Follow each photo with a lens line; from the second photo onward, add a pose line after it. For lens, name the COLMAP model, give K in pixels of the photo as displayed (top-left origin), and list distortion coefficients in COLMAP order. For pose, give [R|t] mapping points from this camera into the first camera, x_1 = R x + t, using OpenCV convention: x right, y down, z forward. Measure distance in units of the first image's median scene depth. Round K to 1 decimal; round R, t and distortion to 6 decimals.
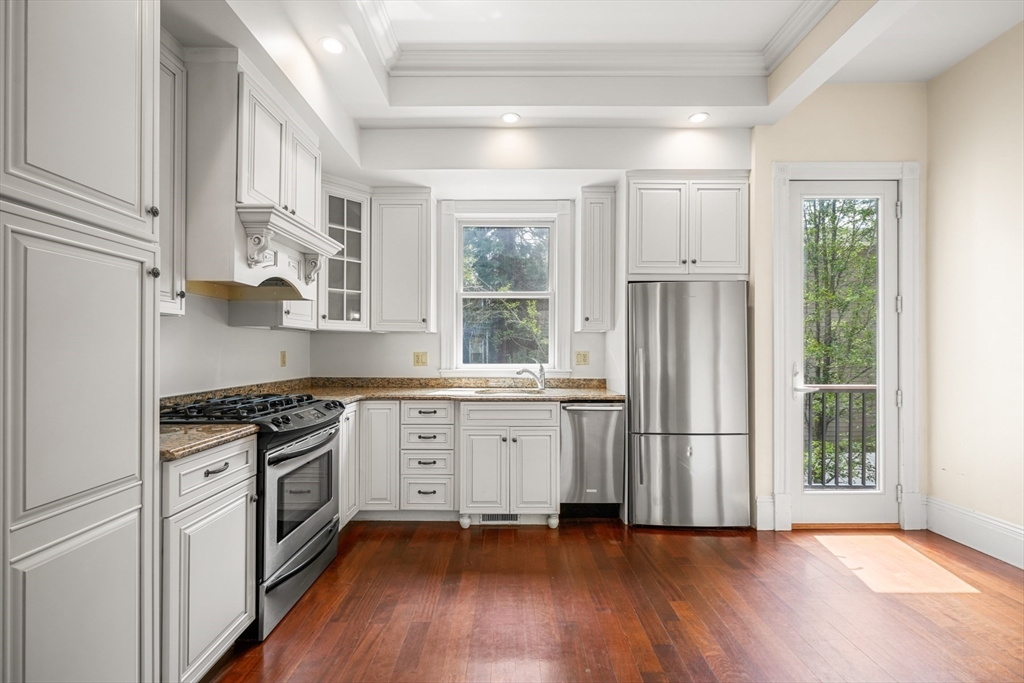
lens RADIAL K [[435.3, 0, 509.0], [0, 435.3, 345.7], [0, 0, 1]] dist [-0.000176, -0.000186]
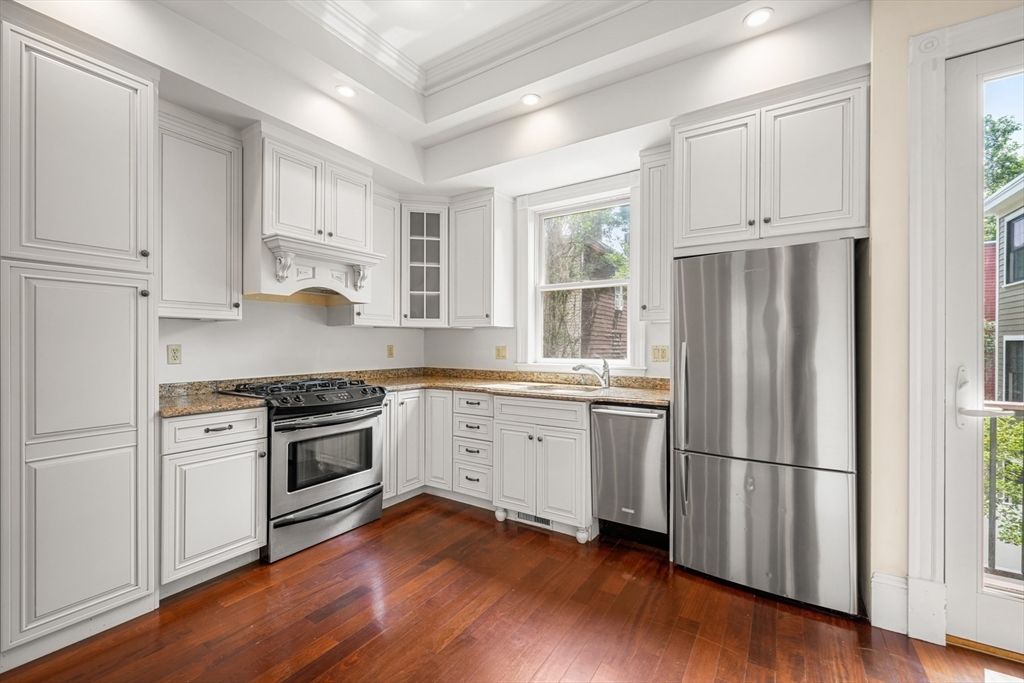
lens RADIAL K [[429.2, 0, 512.0], [0, 429.2, 341.5], [0, 0, 1]] dist [-0.000881, 0.000265]
pose [[0.841016, -0.003662, -0.540998, 0.454660], [0.005413, 0.999984, 0.001646, 0.002516], [0.540983, -0.004312, 0.841022, 0.180124]]
